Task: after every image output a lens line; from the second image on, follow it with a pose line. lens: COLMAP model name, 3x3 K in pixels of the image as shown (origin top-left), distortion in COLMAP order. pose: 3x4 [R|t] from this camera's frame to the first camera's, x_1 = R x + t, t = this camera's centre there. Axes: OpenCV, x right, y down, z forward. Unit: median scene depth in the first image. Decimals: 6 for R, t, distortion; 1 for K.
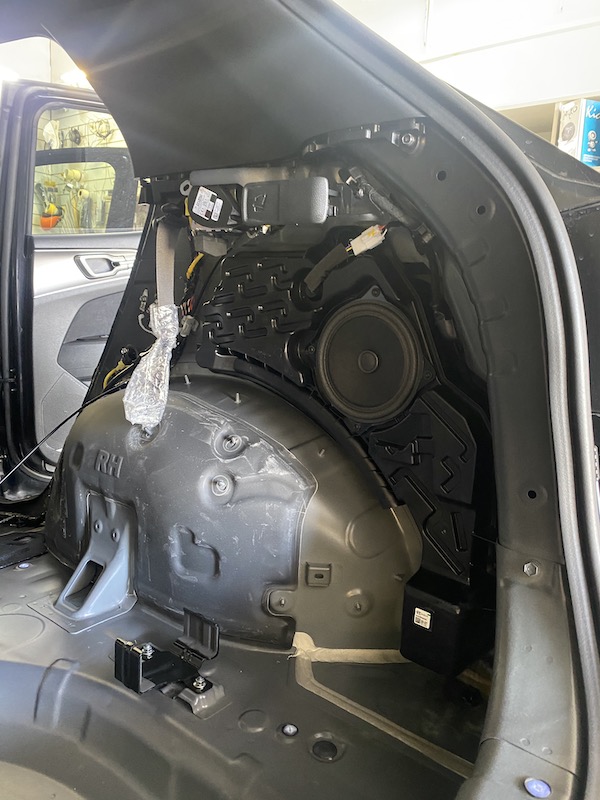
lens RADIAL K [[620.5, 0, 301.2], [0, 620.5, 395.7], [0, 0, 1]] dist [0.001593, -0.002994]
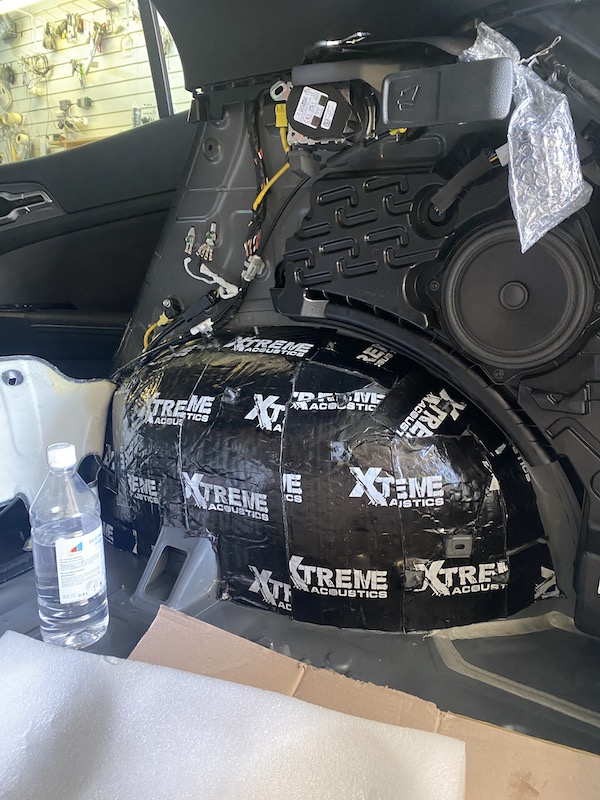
lens RADIAL K [[622.3, 0, 293.1], [0, 622.3, 399.9], [0, 0, 1]] dist [-0.007362, -0.002518]
pose [[0.995354, -0.063034, 0.072787, -0.253088], [0.056659, 0.994634, 0.086563, -0.003942], [-0.077853, -0.082037, 0.993584, 0.164584]]
